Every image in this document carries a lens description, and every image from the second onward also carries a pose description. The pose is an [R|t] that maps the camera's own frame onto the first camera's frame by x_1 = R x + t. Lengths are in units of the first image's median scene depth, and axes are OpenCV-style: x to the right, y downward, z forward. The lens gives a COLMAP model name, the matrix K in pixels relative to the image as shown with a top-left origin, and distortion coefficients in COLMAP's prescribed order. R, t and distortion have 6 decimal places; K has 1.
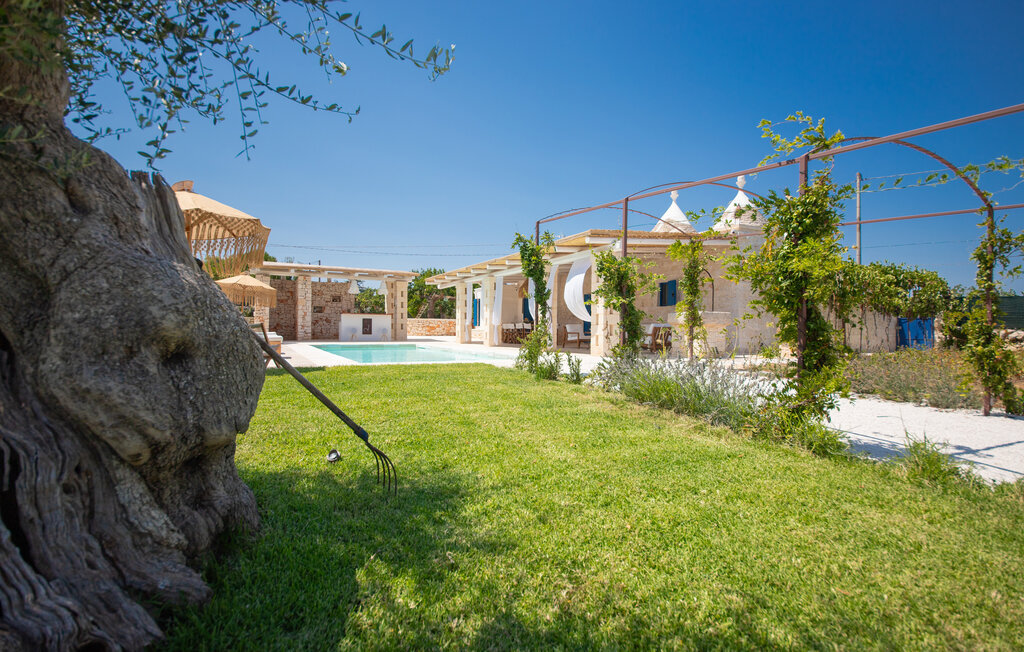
lens RADIAL K [[467.3, 0, 512.0], [0, 467.3, 326.0], [0, 0, 1]] dist [0.000040, 0.000005]
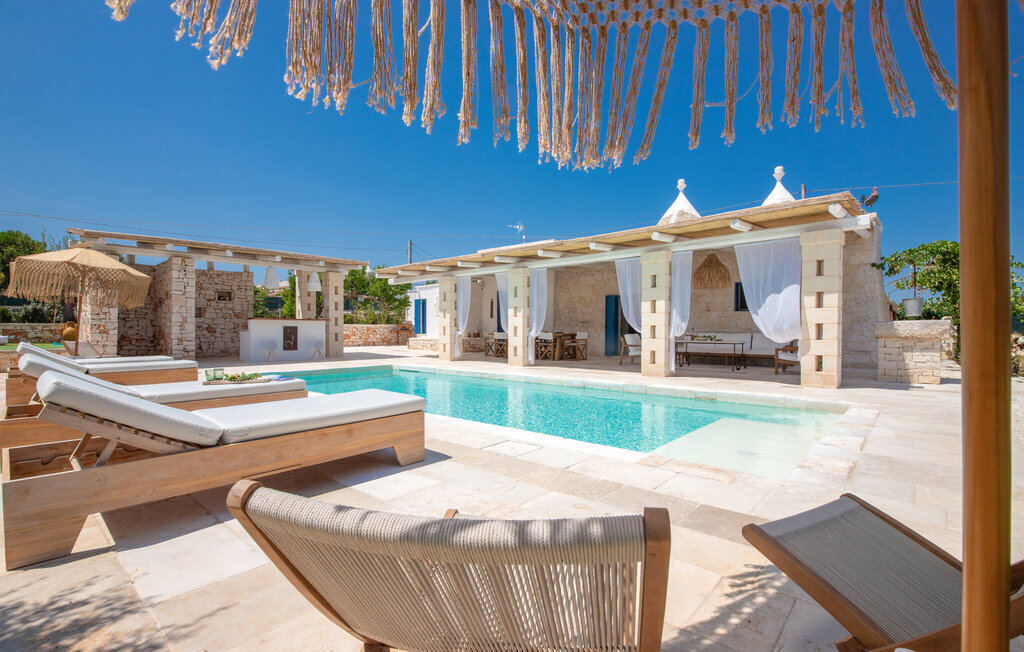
lens RADIAL K [[467.3, 0, 512.0], [0, 467.3, 326.0], [0, 0, 1]] dist [0.000040, 0.000005]
pose [[0.938365, -0.004780, 0.345614, -0.232065], [0.007011, 0.999962, -0.005205, -0.010327], [-0.345576, 0.007307, 0.938362, 0.257504]]
